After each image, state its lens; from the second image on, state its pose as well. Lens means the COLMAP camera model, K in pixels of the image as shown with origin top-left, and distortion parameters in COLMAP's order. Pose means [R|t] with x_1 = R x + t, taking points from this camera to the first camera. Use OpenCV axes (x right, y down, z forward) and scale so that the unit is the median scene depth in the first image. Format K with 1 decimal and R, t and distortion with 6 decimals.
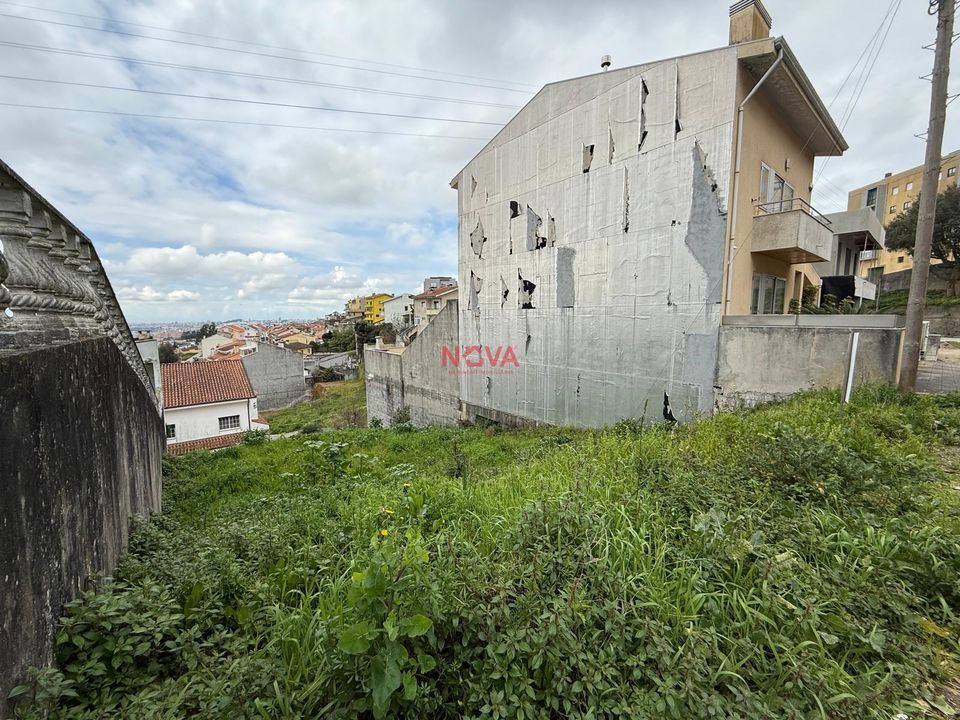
lens RADIAL K [[382.9, 0, 479.7], [0, 382.9, 358.1], [0, 0, 1]] dist [0.009592, 0.000335]
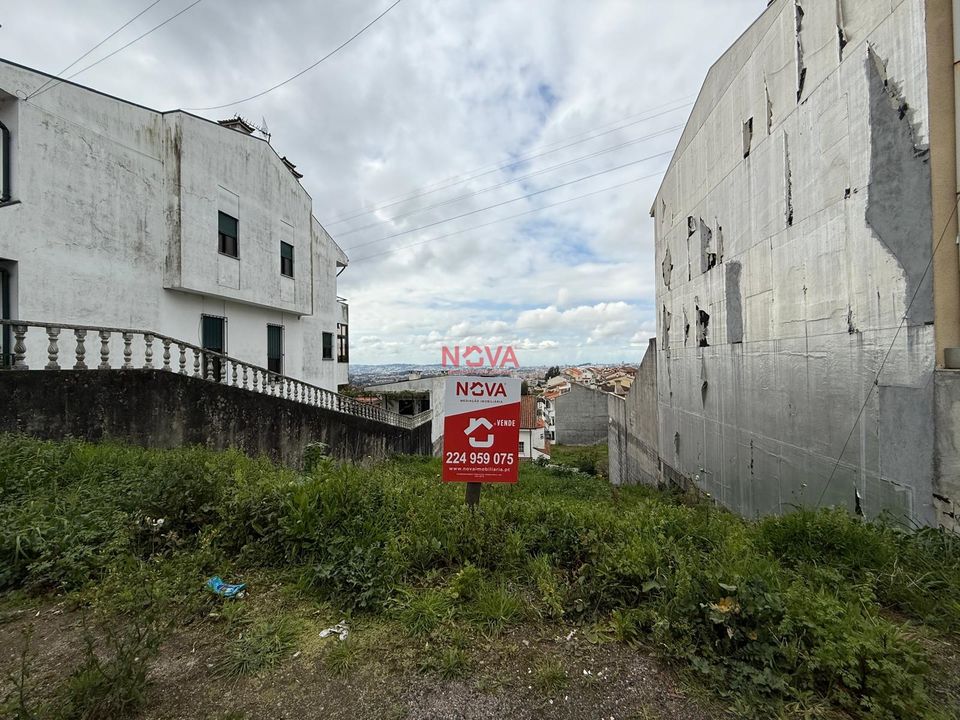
lens RADIAL K [[382.9, 0, 480.3], [0, 382.9, 356.8], [0, 0, 1]] dist [0.009592, 0.000335]
pose [[0.675369, -0.018191, -0.737256, 0.406781], [-0.066824, 0.994074, -0.085742, -0.012933], [0.734446, 0.107174, 0.670151, 0.164802]]
